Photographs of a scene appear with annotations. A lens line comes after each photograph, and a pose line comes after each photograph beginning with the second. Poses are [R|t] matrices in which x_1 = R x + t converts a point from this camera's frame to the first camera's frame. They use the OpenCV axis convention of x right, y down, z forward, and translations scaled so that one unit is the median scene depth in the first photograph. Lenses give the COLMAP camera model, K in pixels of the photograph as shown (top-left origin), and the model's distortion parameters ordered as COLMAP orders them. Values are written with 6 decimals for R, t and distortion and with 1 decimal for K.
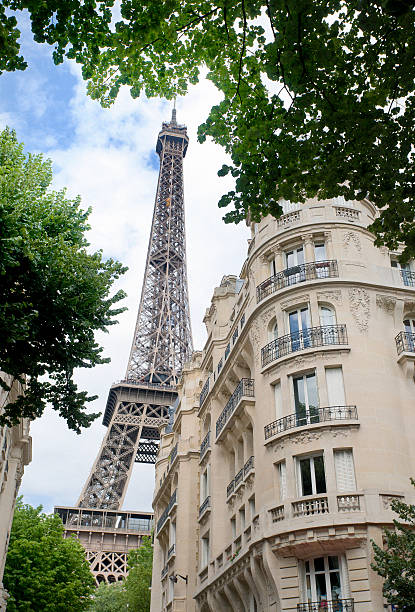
lens RADIAL K [[650.4, 0, 210.4], [0, 650.4, 319.7], [0, 0, 1]] dist [0.023736, 0.002228]
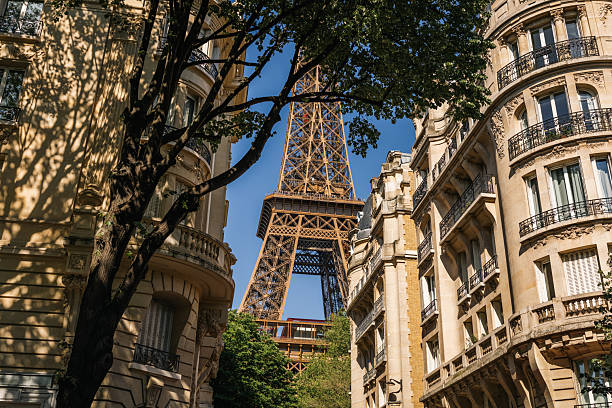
lens RADIAL K [[670.4, 0, 306.0], [0, 670.4, 204.0], [0, 0, 1]] dist [0.003543, 0.018466]
pose [[0.997106, -0.022978, -0.072472, -0.114199], [0.030919, 0.993402, 0.110434, 0.017951], [0.069456, -0.112355, 0.991238, 0.030655]]
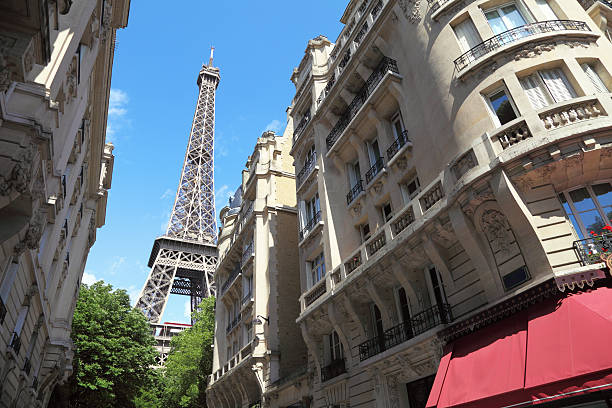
lens RADIAL K [[411.1, 0, 303.4], [0, 411.1, 213.8], [0, 0, 1]] dist [-0.073070, 0.007018]
pose [[0.977485, 0.056920, 0.203181, -0.137996], [-0.055143, 0.998375, -0.014401, 0.279003], [-0.203671, 0.002873, 0.979035, 0.437944]]
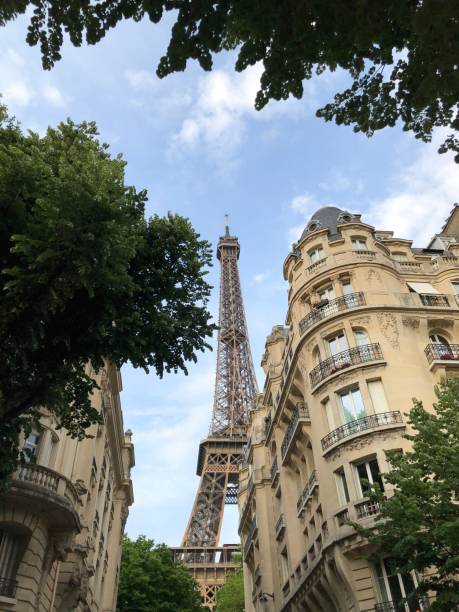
lens RADIAL K [[502.7, 0, 228.8], [0, 502.7, 302.2], [0, 0, 1]] dist [0.029333, -0.005211]
pose [[0.990174, -0.121429, -0.069351, 0.011135], [0.108433, 0.979885, -0.167535, 0.045270], [0.088299, 0.158369, 0.983424, 0.063068]]
